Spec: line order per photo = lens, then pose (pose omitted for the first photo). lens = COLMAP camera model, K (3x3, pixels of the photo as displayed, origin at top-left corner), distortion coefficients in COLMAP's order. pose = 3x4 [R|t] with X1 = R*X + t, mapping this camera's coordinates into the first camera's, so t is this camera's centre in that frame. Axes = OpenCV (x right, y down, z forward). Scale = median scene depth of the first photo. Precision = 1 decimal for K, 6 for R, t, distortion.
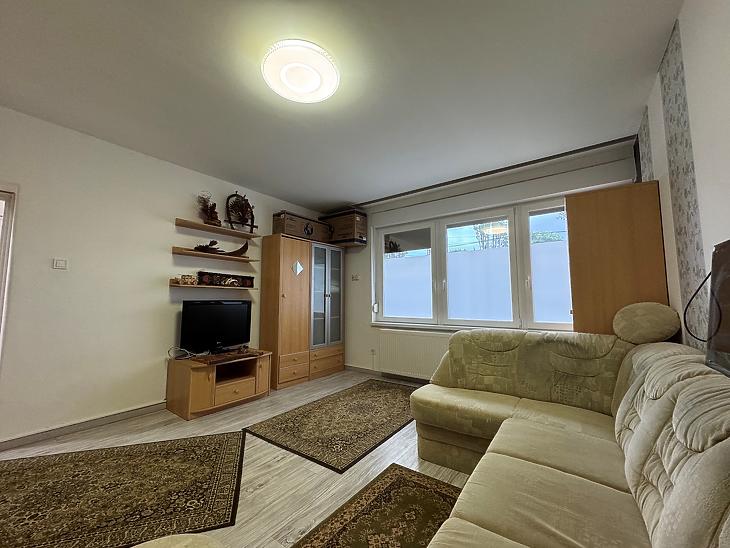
lens RADIAL K [[291.5, 0, 363.2], [0, 291.5, 271.7], [0, 0, 1]] dist [-0.002525, 0.000110]
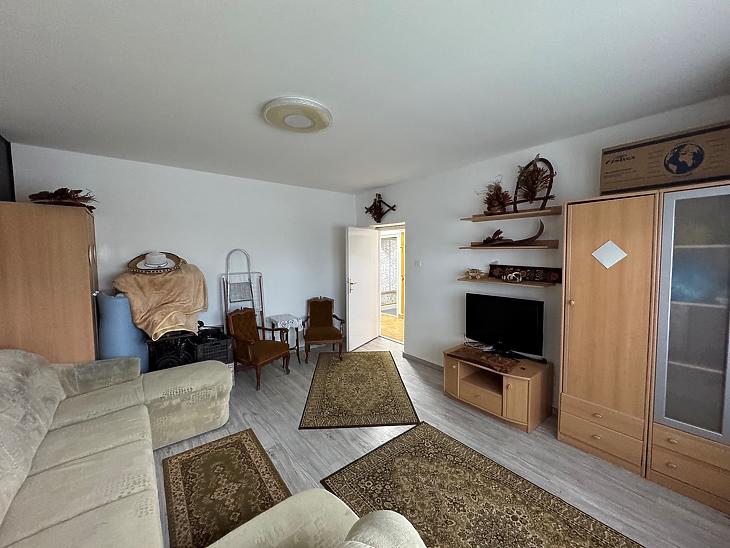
lens RADIAL K [[291.5, 0, 362.8], [0, 291.5, 272.9], [0, 0, 1]] dist [-0.002525, 0.000110]
pose [[-0.264668, 0.068688, -0.961890, 0.504614], [0.097499, 0.994255, 0.044172, -0.057913], [0.959398, -0.082093, -0.269845, 0.883605]]
